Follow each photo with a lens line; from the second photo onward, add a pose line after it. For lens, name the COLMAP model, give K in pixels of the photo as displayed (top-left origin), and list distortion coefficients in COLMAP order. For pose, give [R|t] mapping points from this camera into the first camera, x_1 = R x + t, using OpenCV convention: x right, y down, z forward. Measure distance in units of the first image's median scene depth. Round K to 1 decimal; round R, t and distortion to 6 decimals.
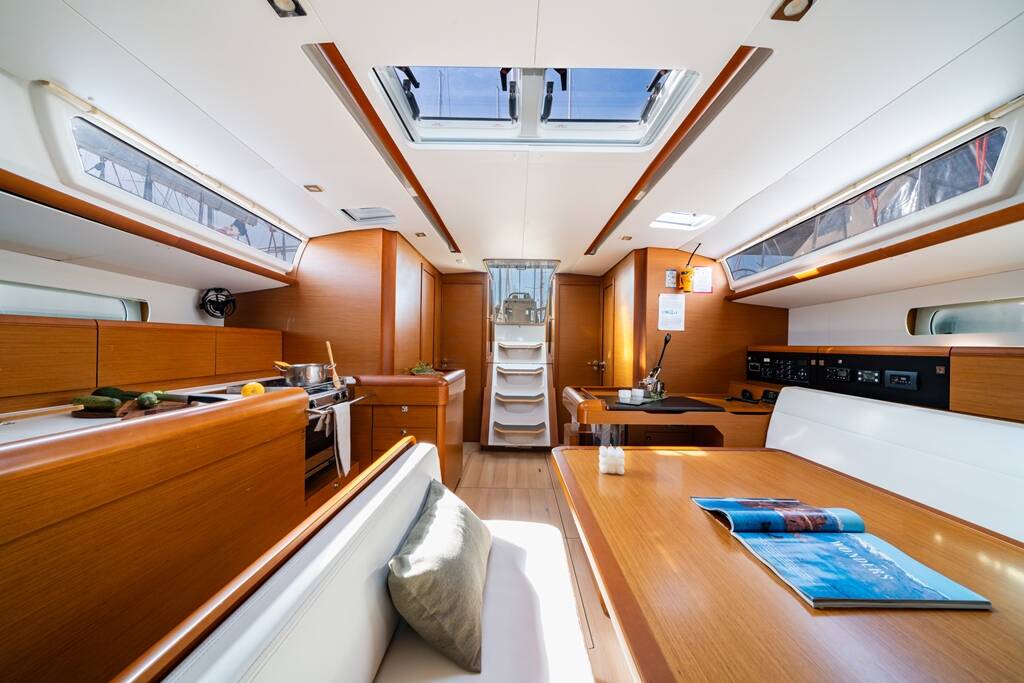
lens RADIAL K [[348.9, 0, 515.2], [0, 348.9, 344.2], [0, 0, 1]] dist [-0.001523, -0.000157]
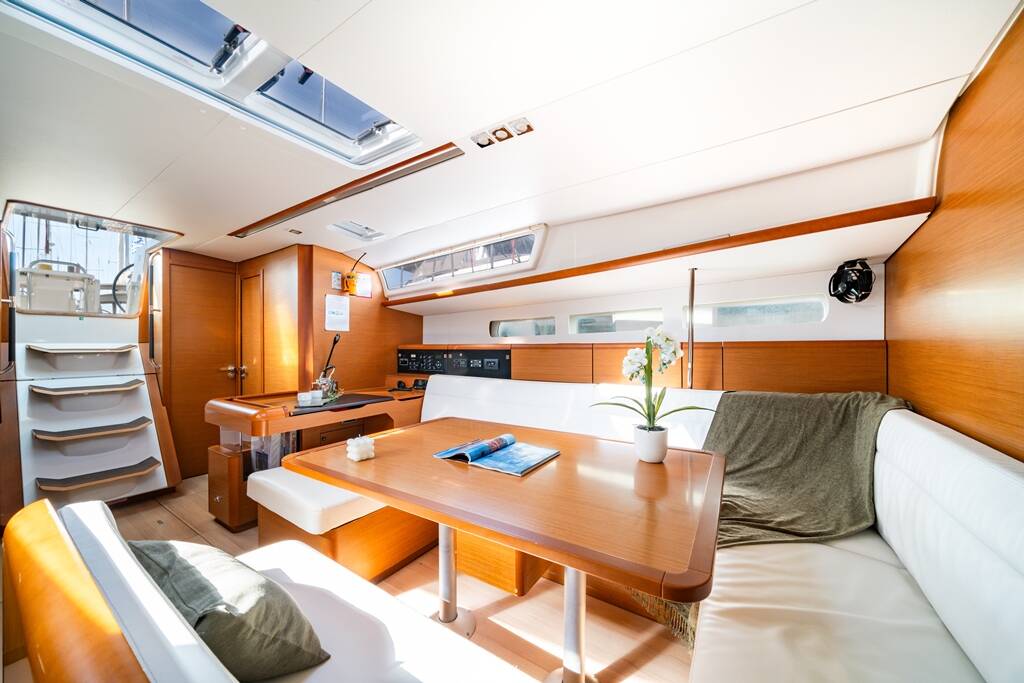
lens RADIAL K [[363.4, 0, 512.0], [0, 363.4, 341.5], [0, 0, 1]] dist [0.000765, 0.000066]
pose [[0.547008, -0.004810, 0.837113, -0.197600], [0.009774, 0.999952, -0.000641, -0.002598], [-0.837070, 0.008533, 0.547029, -0.020477]]
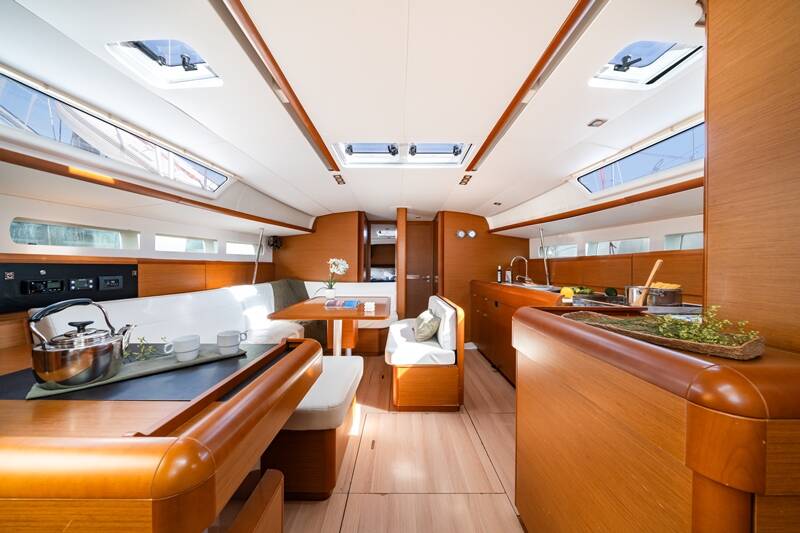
lens RADIAL K [[272.6, 0, 402.5], [0, 272.6, 268.6], [0, 0, 1]] dist [-0.001523, -0.000157]
pose [[-0.999670, -0.018142, -0.018189, 0.035222], [-0.018205, 0.999829, 0.003310, 0.018329], [0.018126, 0.003640, -0.999829, 1.404126]]
